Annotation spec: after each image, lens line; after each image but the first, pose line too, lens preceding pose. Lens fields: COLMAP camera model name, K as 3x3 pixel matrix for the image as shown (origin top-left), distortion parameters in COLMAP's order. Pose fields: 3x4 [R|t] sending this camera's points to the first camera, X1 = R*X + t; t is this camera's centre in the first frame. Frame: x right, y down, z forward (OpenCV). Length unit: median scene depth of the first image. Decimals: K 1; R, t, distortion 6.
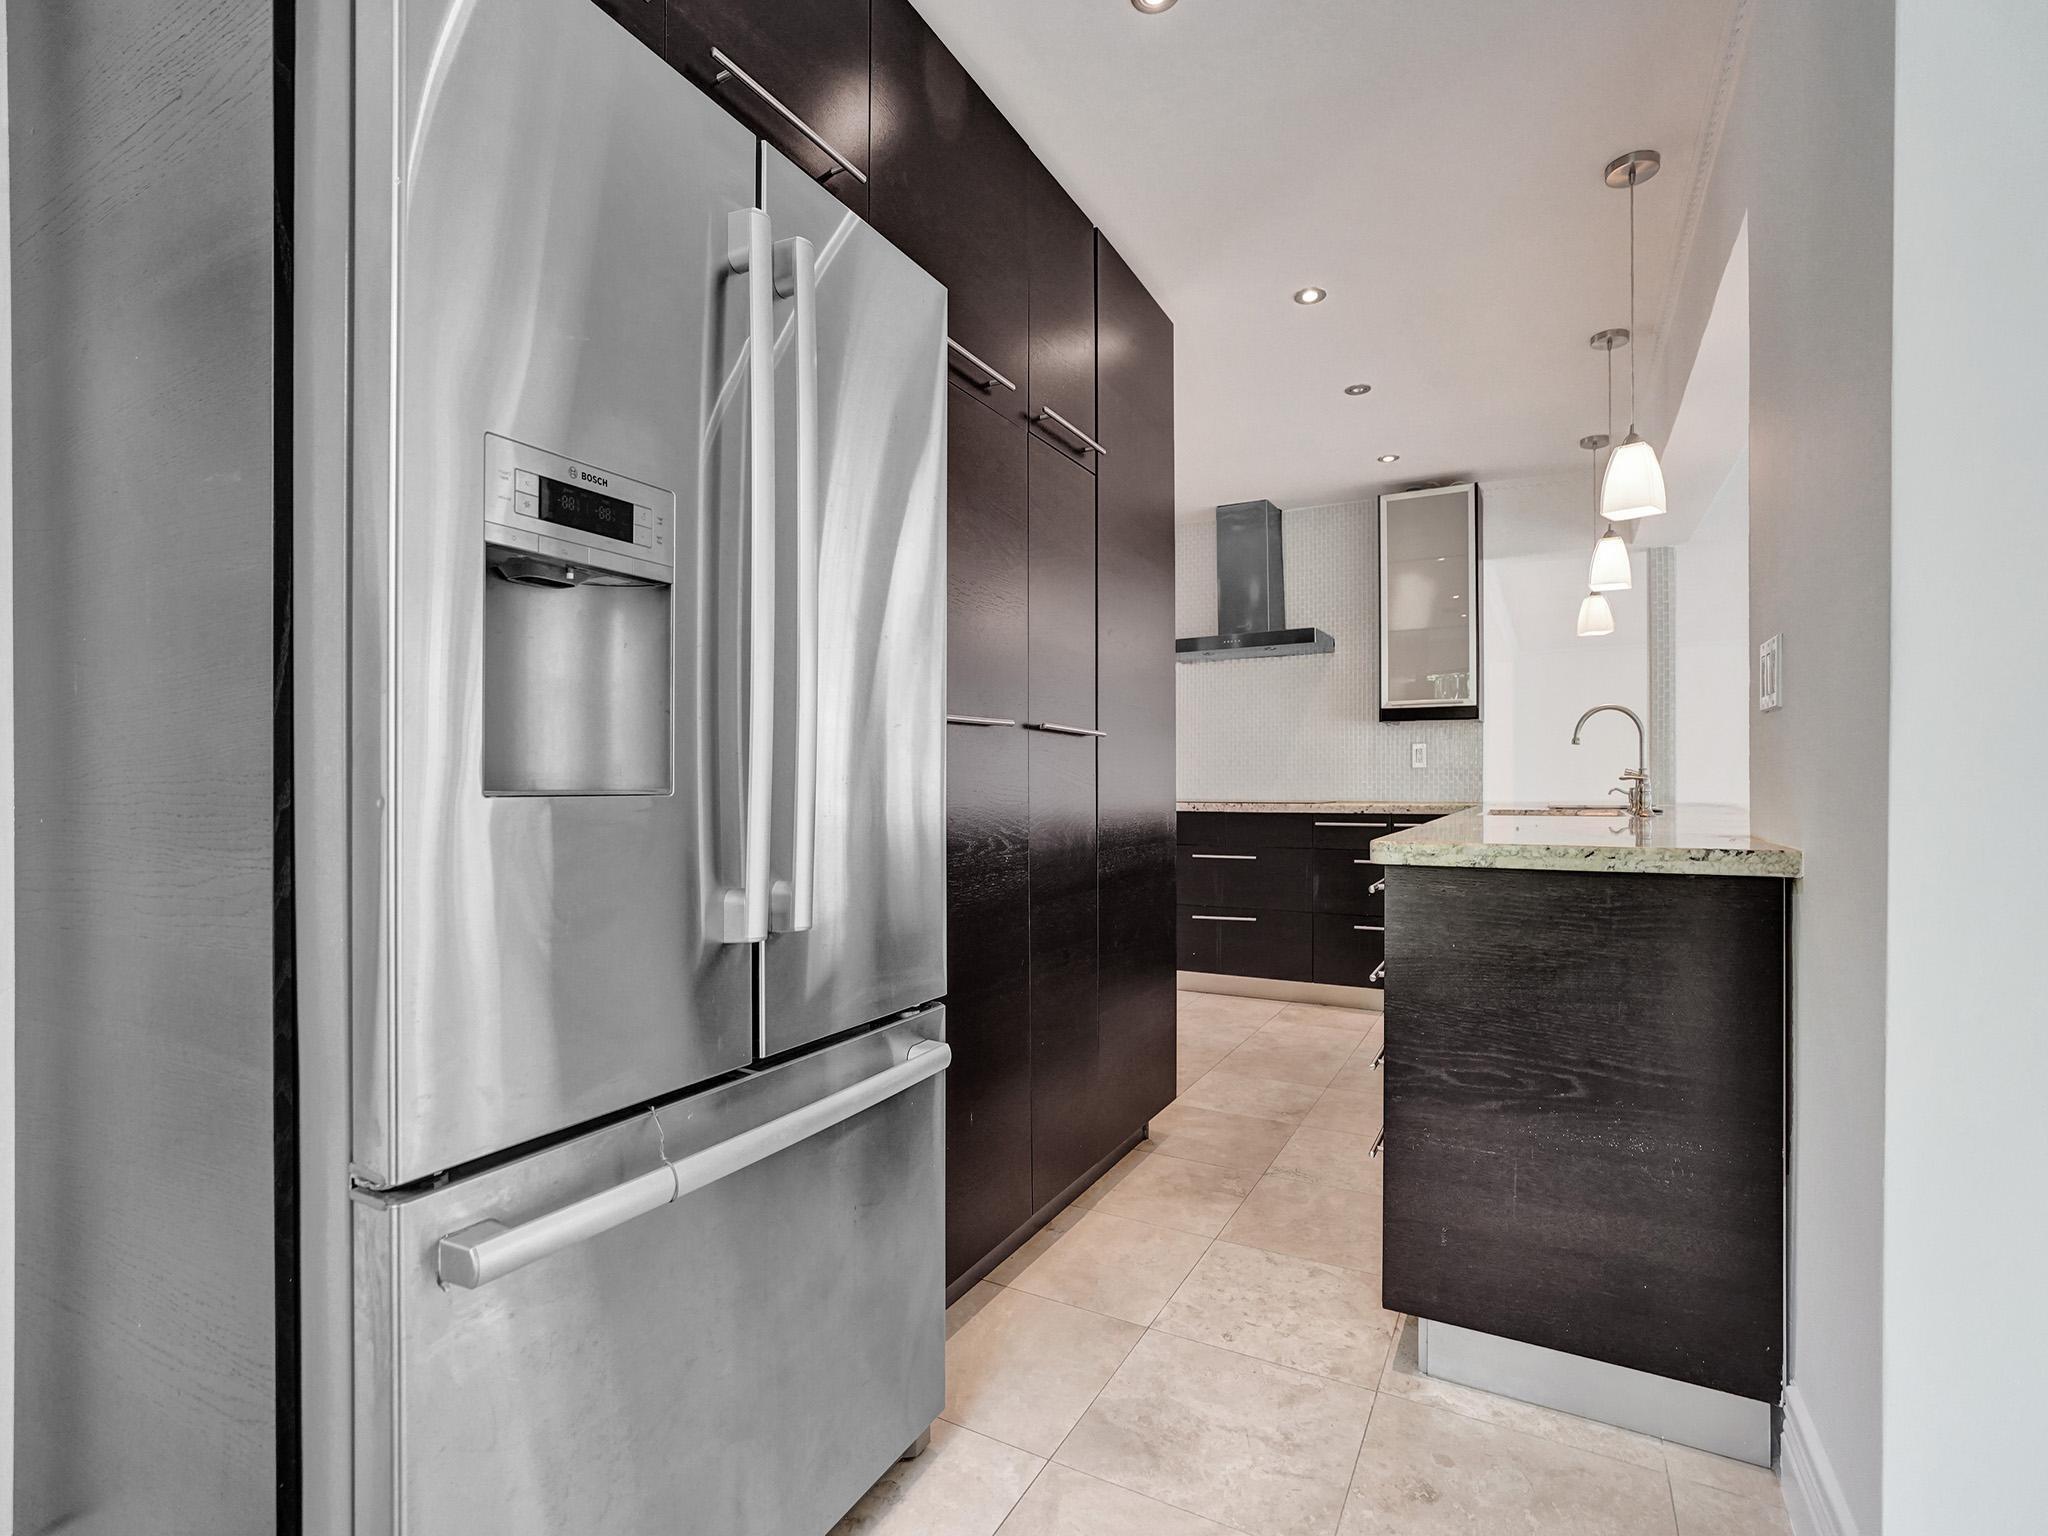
lens RADIAL K [[977.1, 0, 1028.8], [0, 977.1, 783.1], [0, 0, 1]] dist [-0.039599, 0.018158]
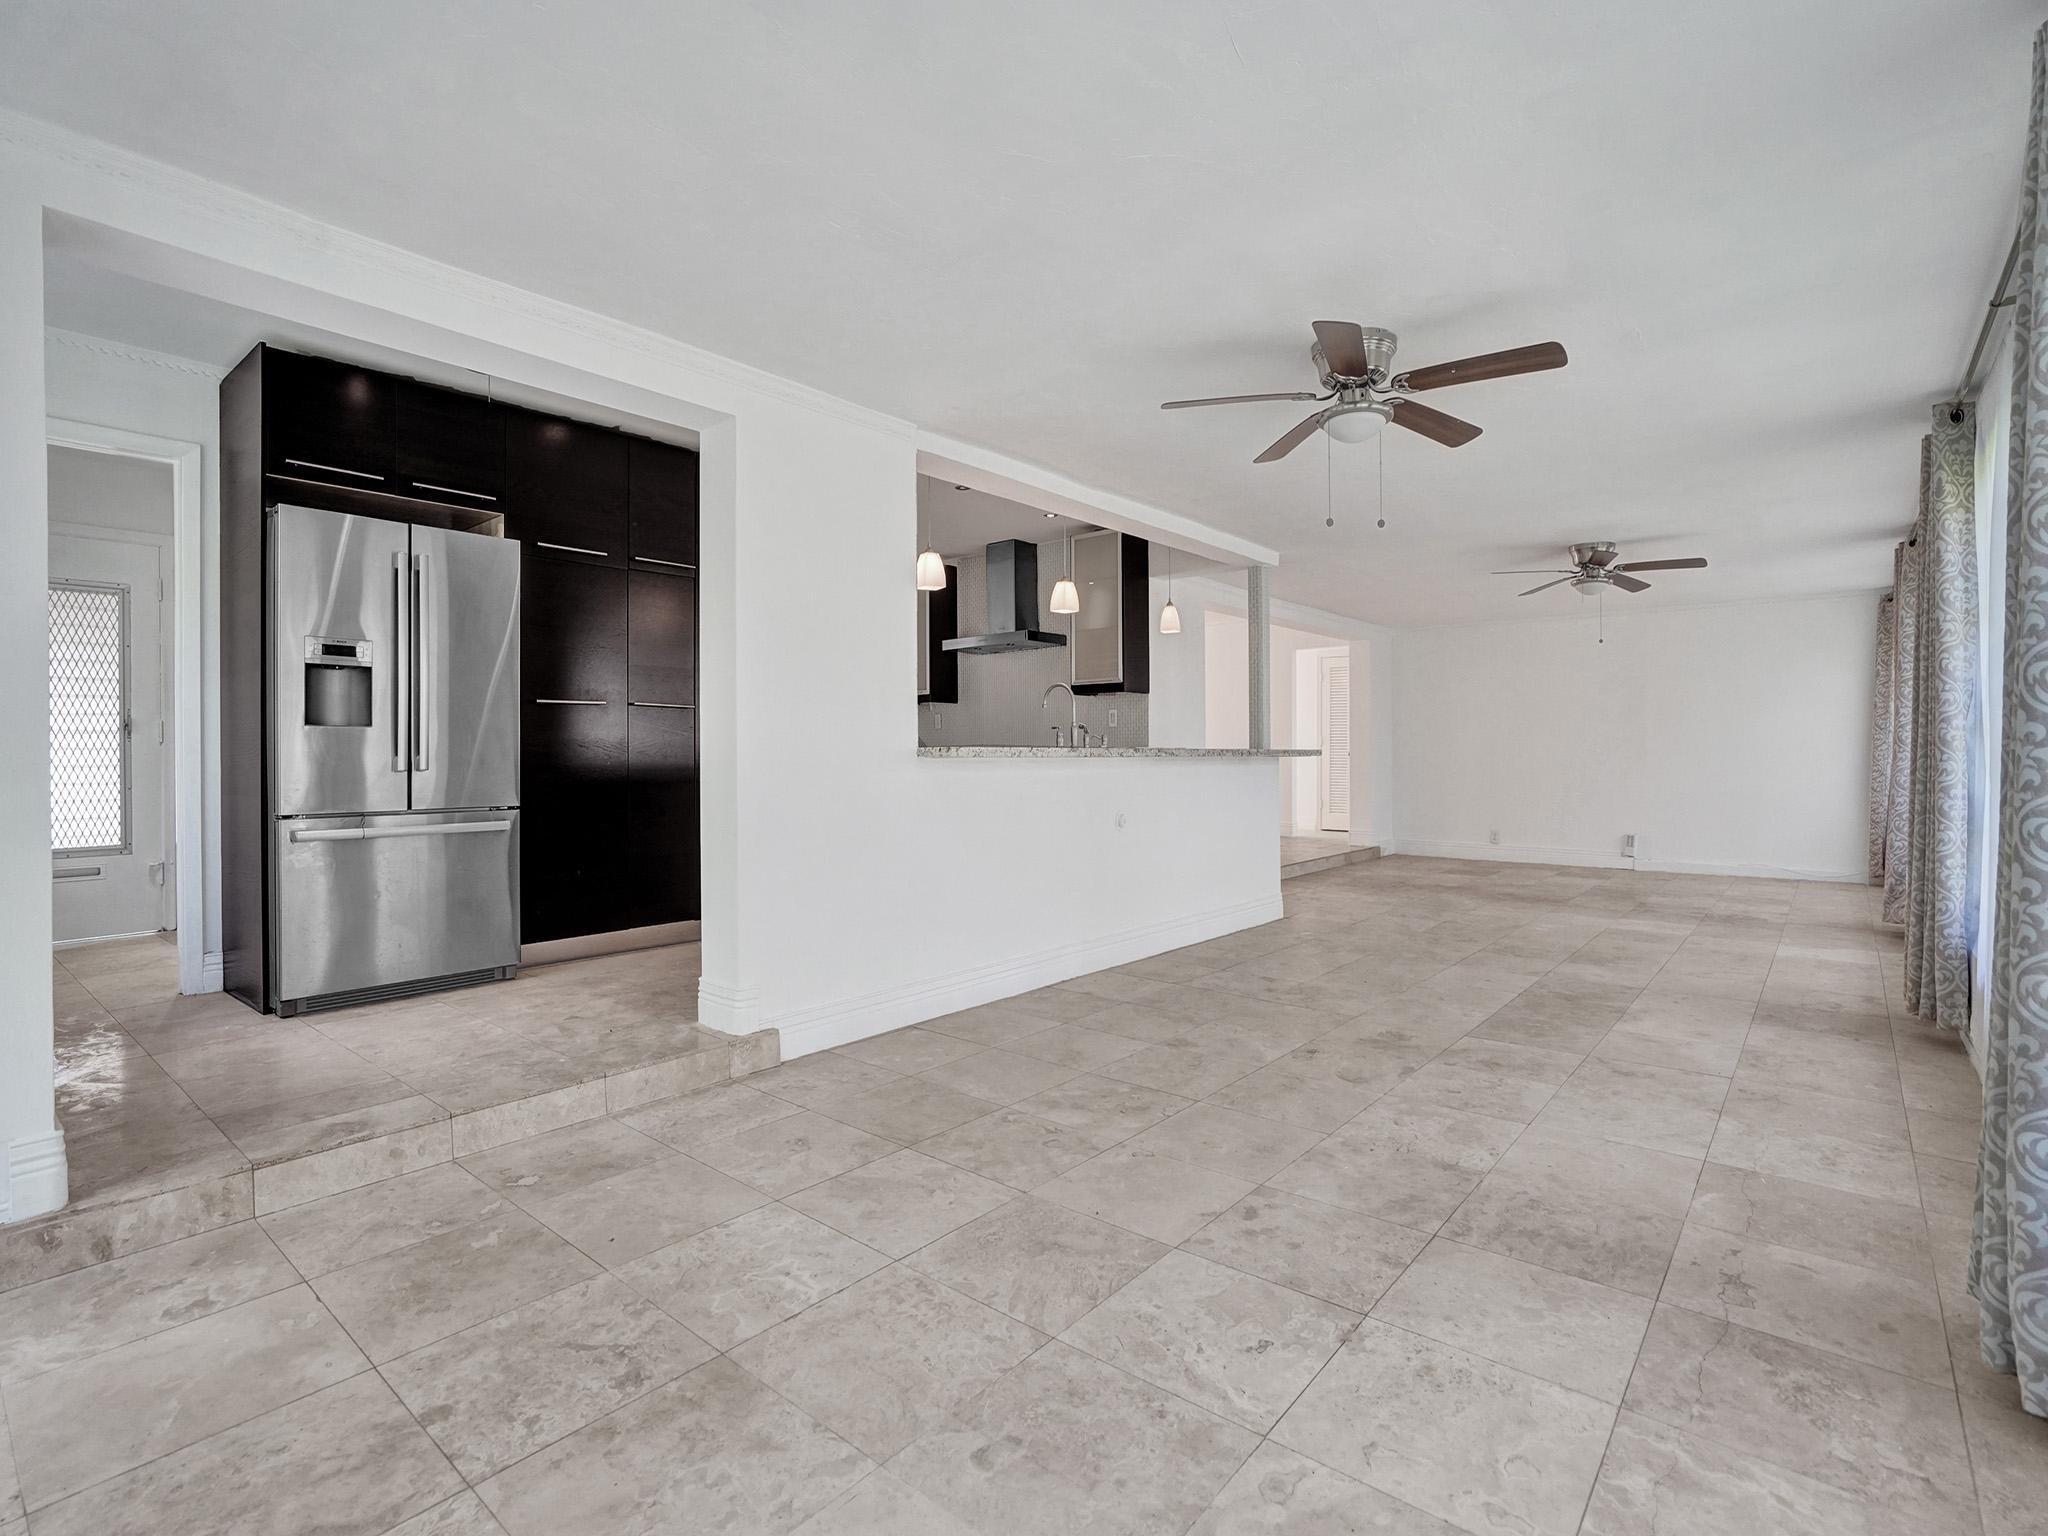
lens RADIAL K [[977.1, 0, 1027.1], [0, 977.1, 767.0], [0, 0, 1]] dist [-0.039599, 0.018158]
pose [[0.984925, -0.003782, -0.172940, 1.090401], [0.004676, 0.999978, 0.004763, 0.065869], [0.172918, -0.005500, 0.984921, -0.861620]]
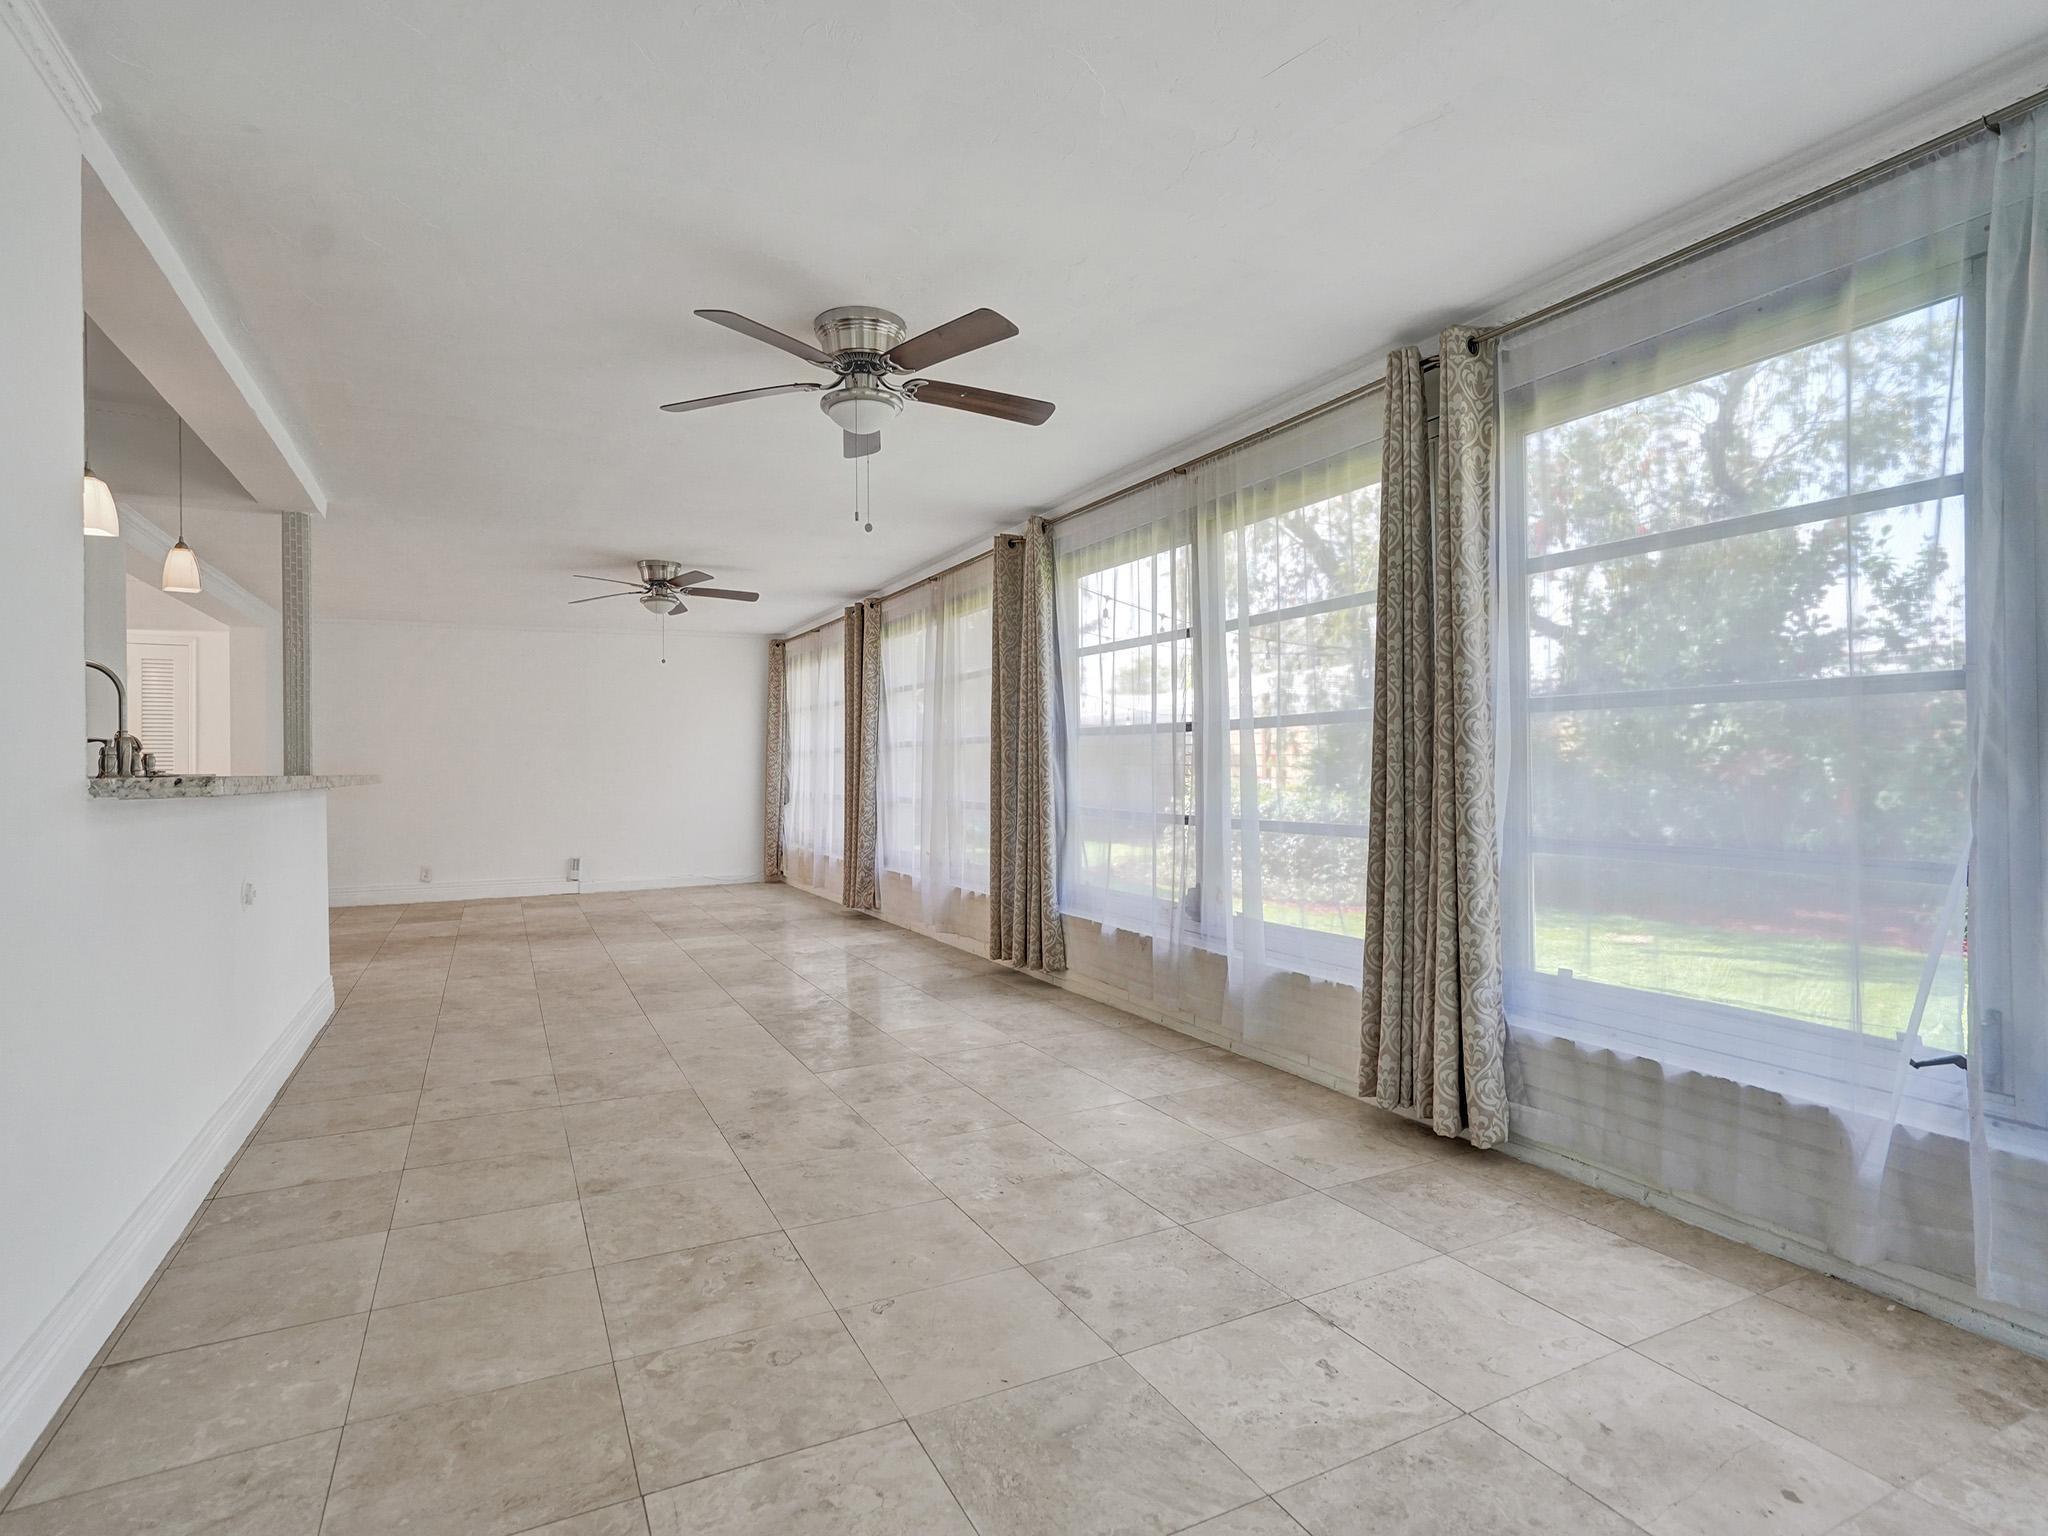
lens RADIAL K [[1024.1, 0, 1103.7], [0, 1024.1, 764.0], [0, 0, 1]] dist [-0.026718, 0.014289]
pose [[0.554183, -0.007856, 0.832358, 0.425005], [0.020154, 0.999789, -0.003982, 0.051283], [-0.832151, 0.018982, 0.554225, -0.421481]]
